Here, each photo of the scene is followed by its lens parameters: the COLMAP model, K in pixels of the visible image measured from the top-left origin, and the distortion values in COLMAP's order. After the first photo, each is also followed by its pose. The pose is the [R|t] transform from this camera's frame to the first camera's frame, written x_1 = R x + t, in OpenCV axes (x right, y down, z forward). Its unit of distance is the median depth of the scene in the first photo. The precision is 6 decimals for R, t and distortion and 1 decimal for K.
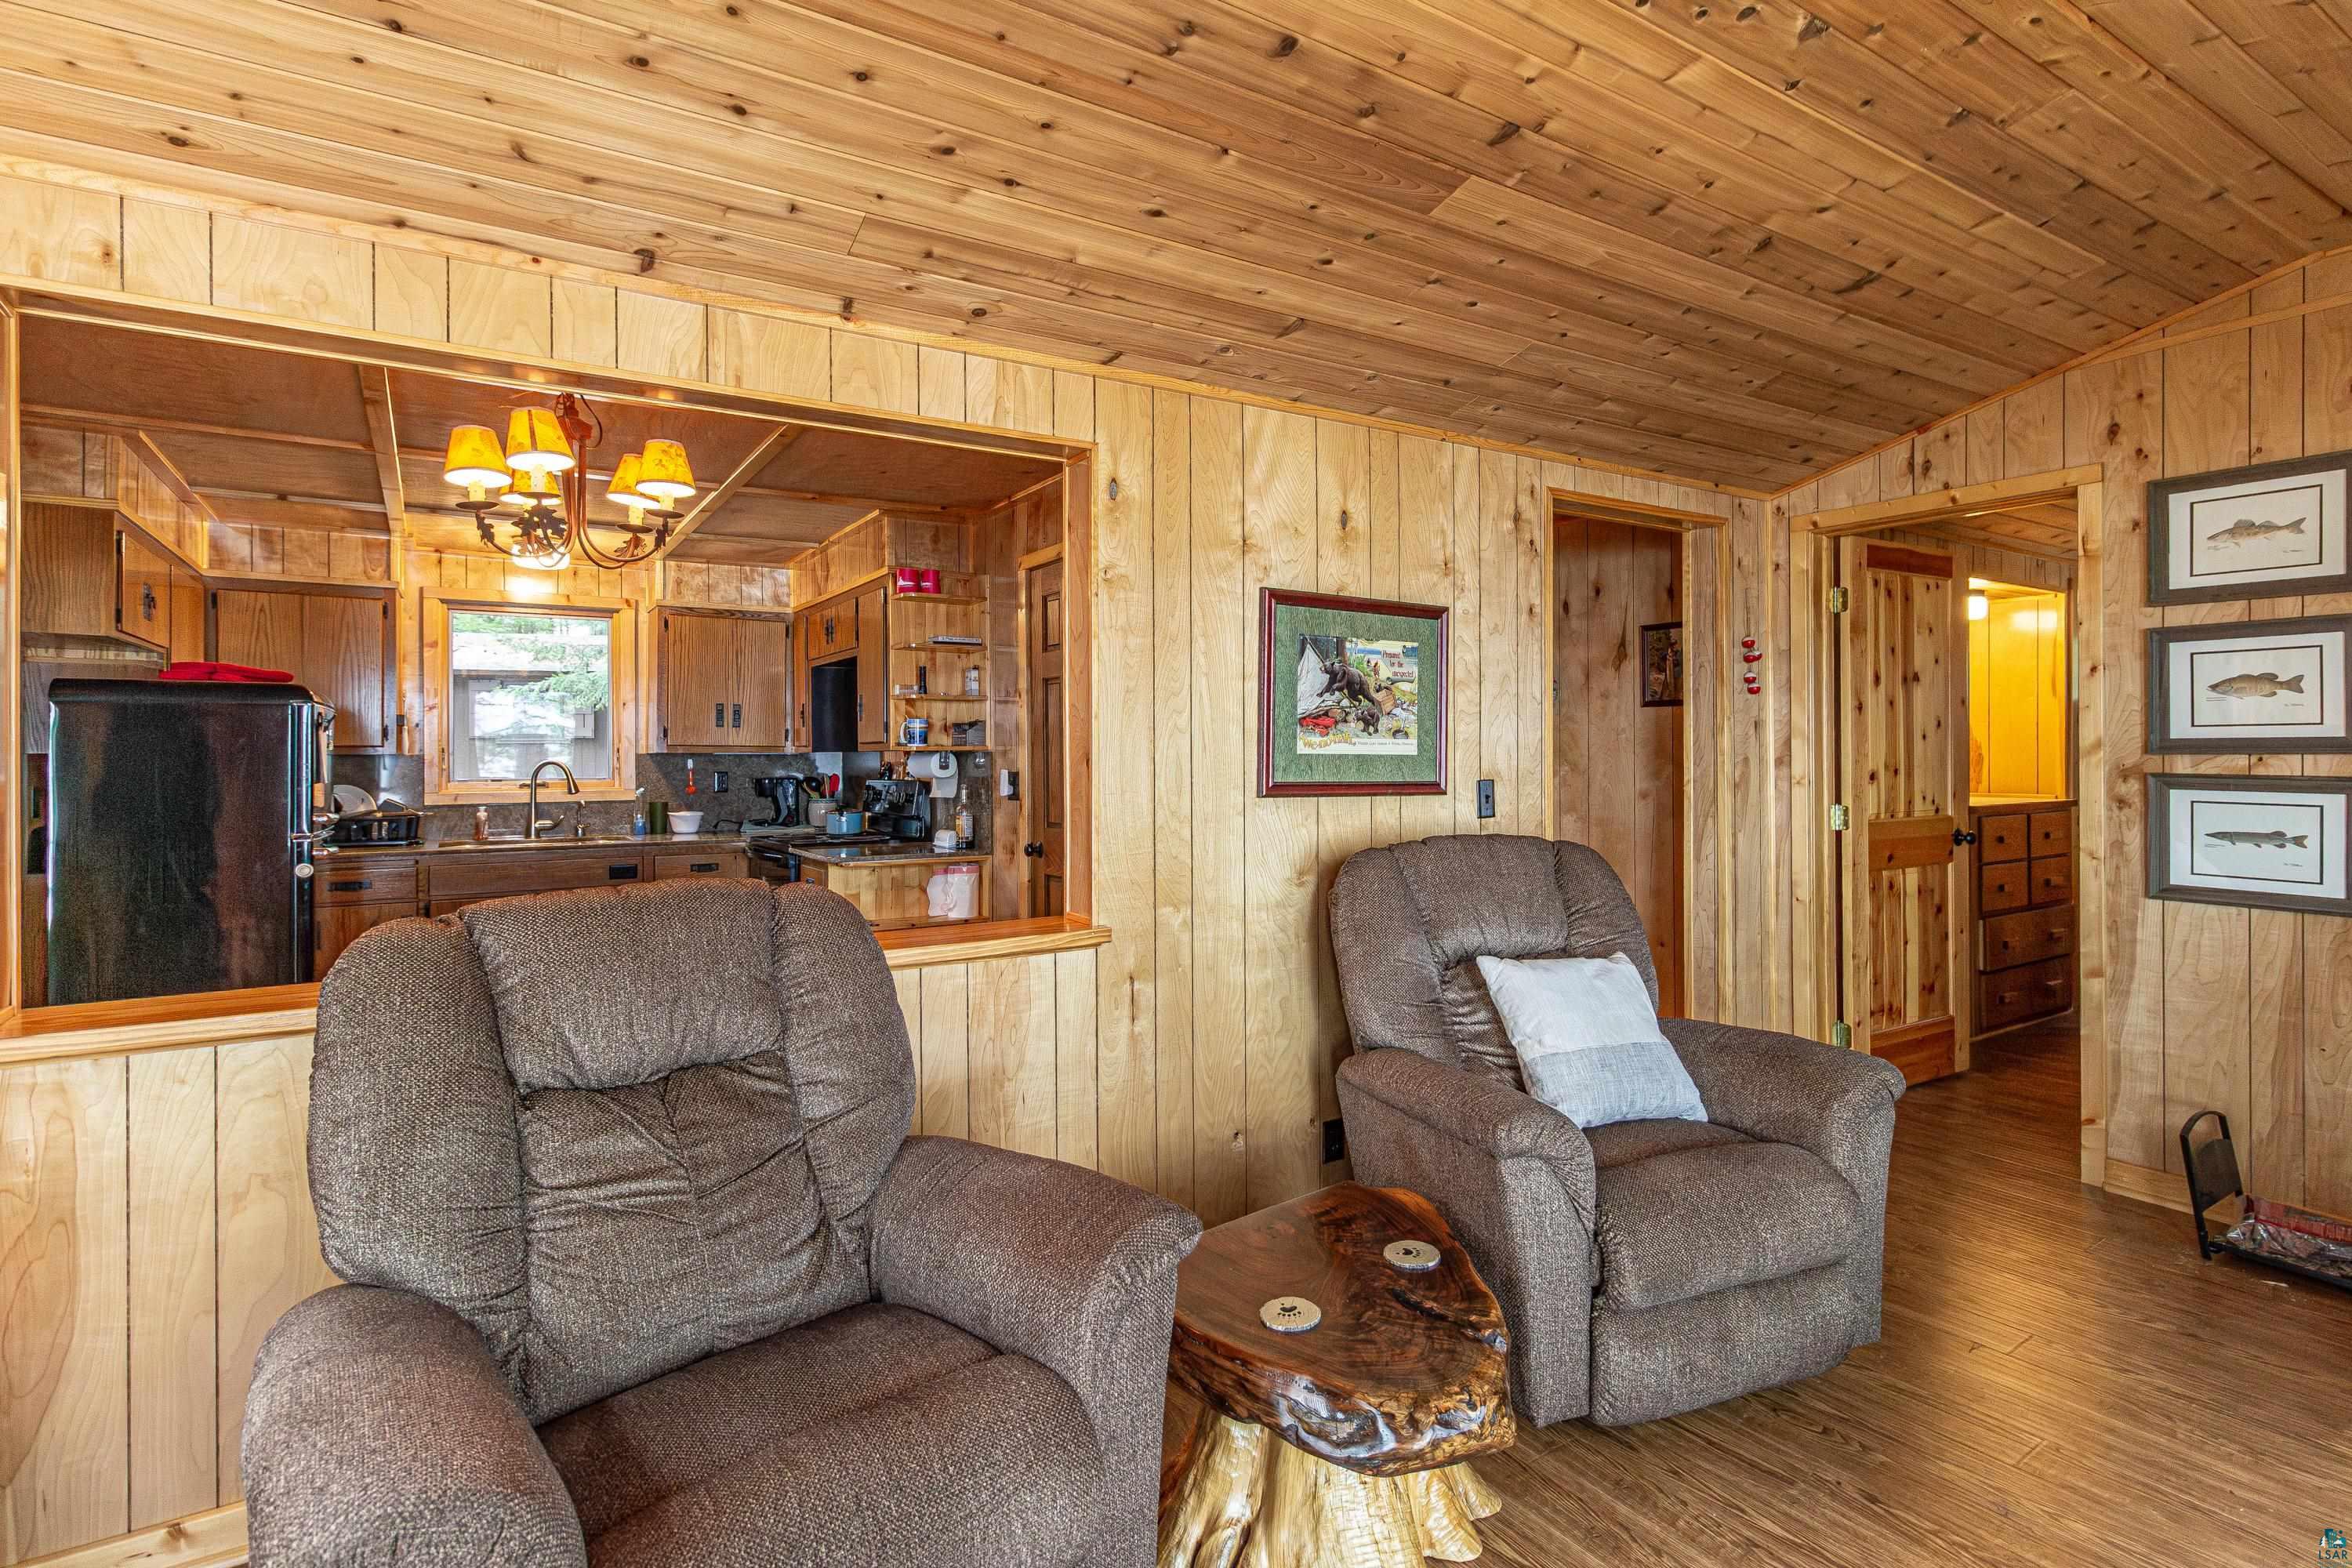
lens RADIAL K [[1094.0, 0, 1226.1], [0, 1094.0, 756.0], [0, 0, 1]] dist [-0.000307, -0.000807]
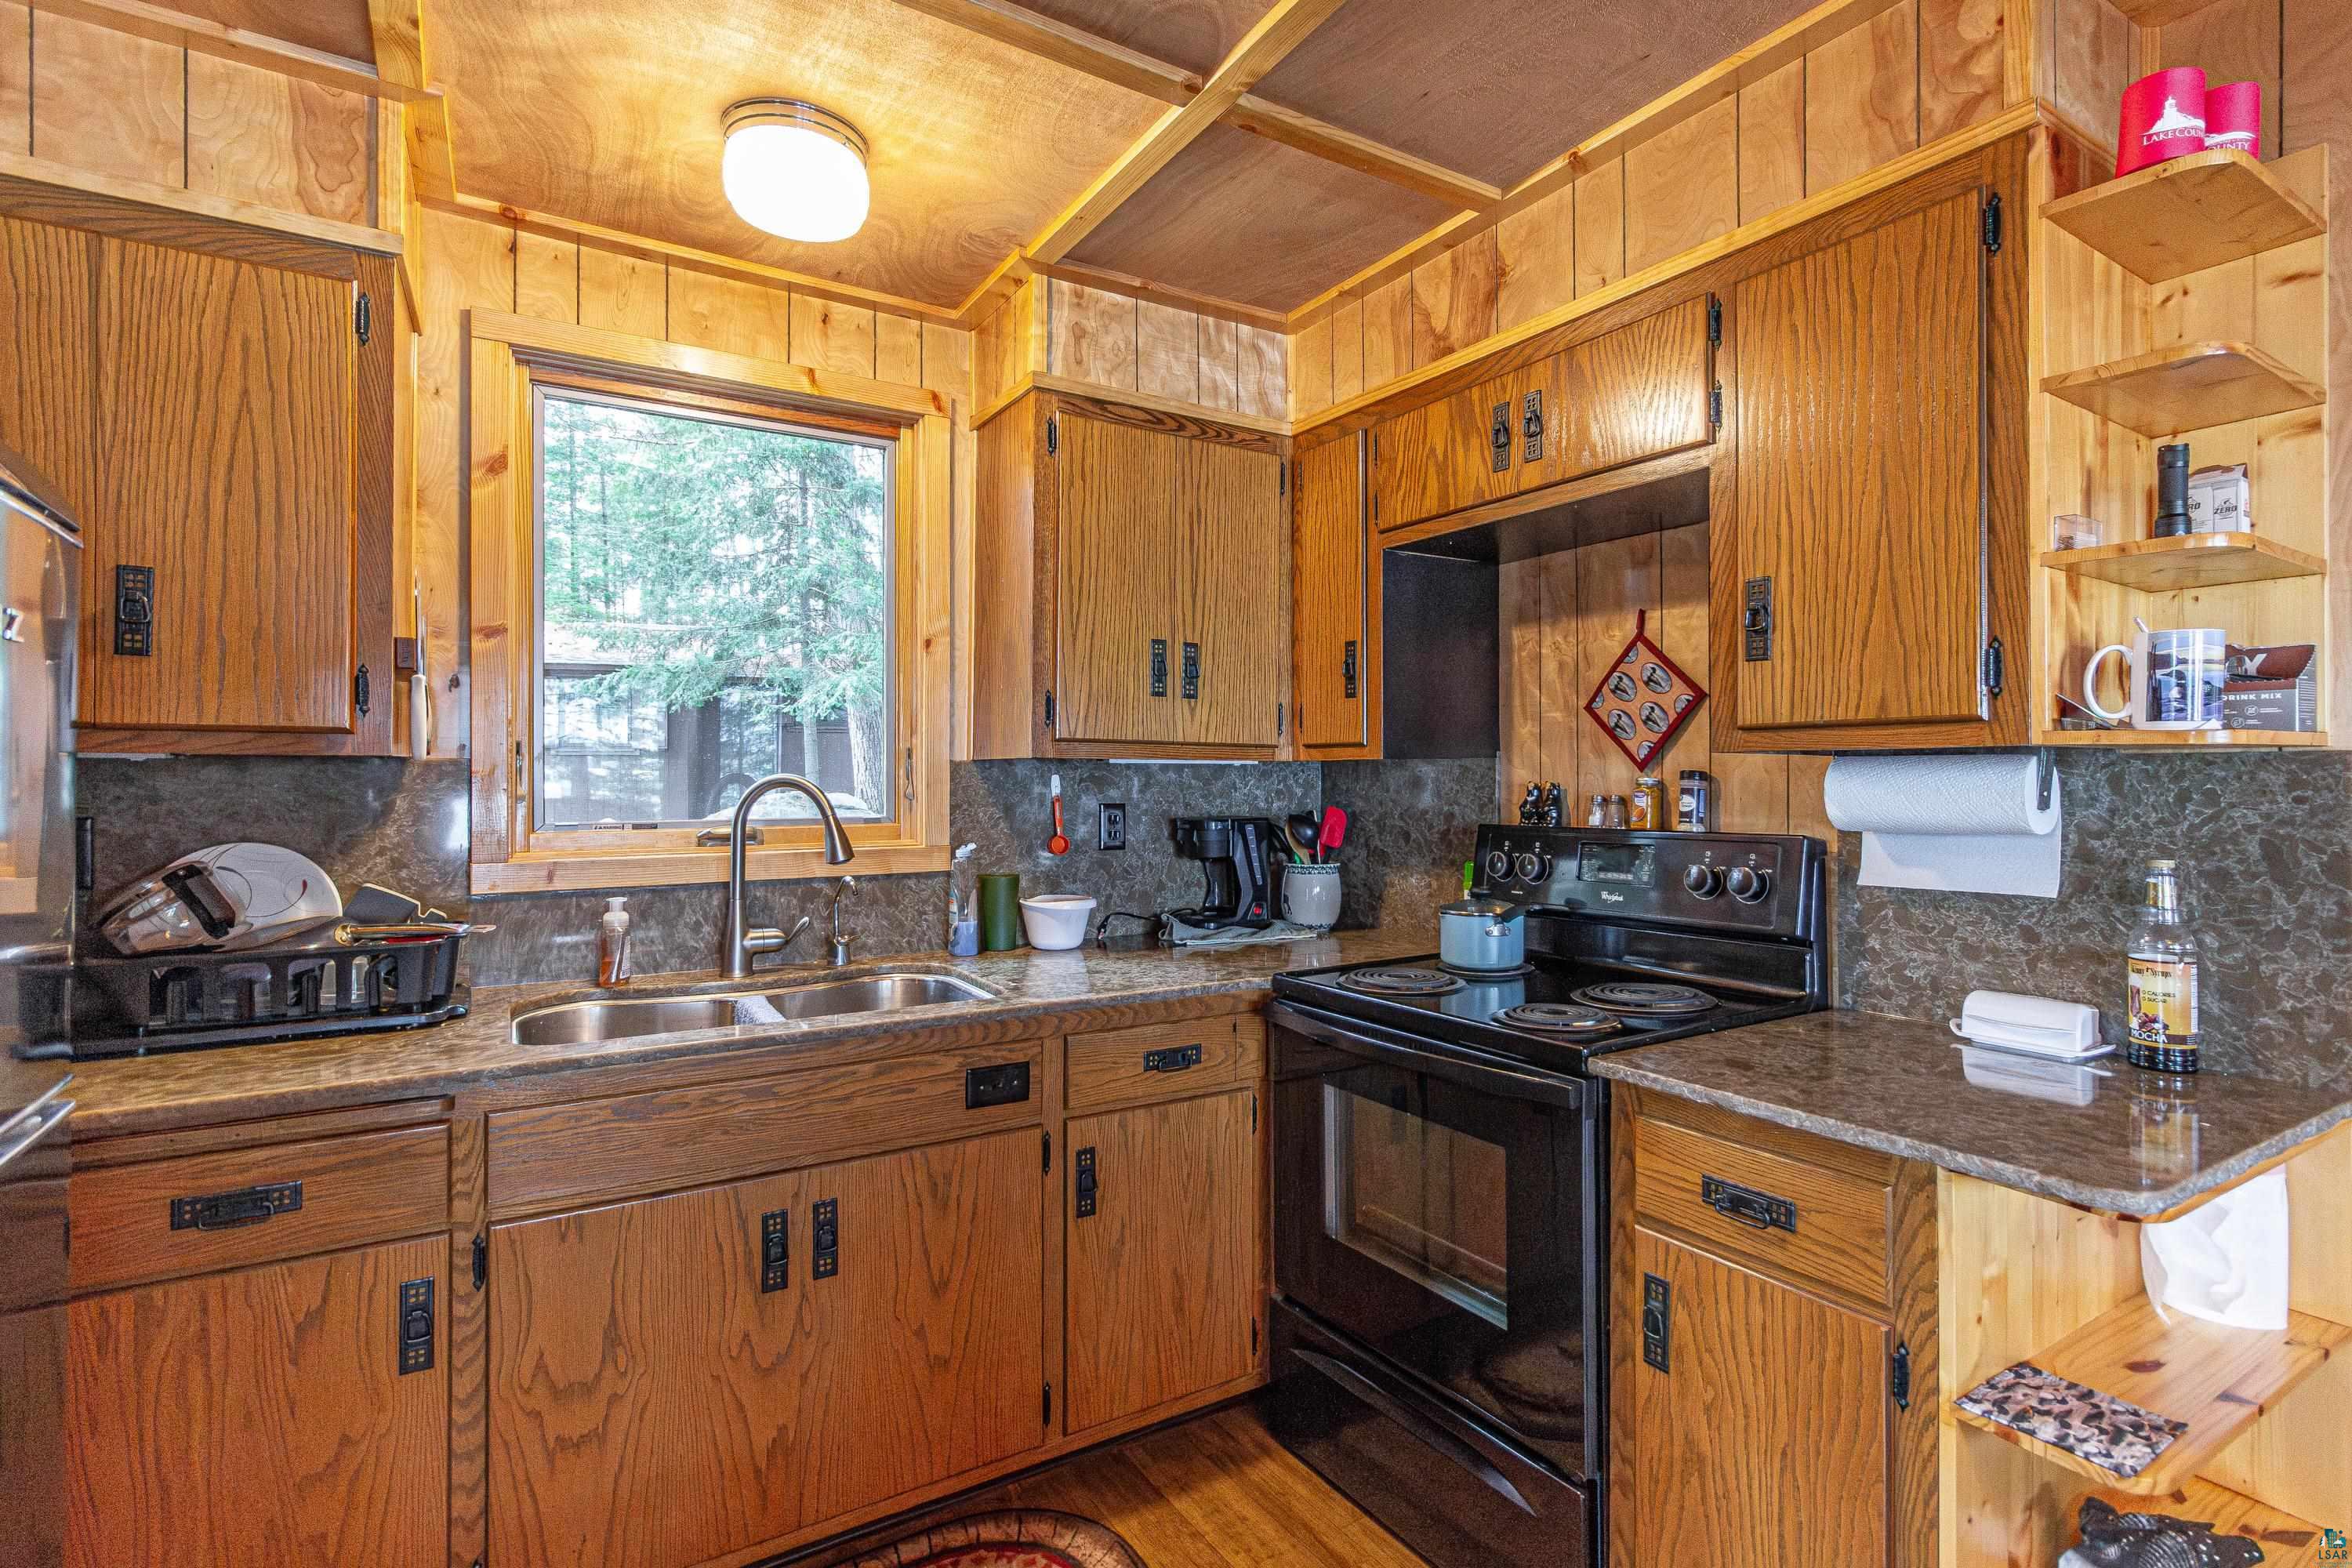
lens RADIAL K [[1094.0, 0, 1160.2], [0, 1094.0, 777.8], [0, 0, 1]] dist [-0.000307, -0.000807]
pose [[0.998034, 0.002869, -0.062616, -0.469475], [-0.002957, 0.999995, -0.001310, 0.005175], [0.062612, 0.001493, 0.998037, 0.634470]]
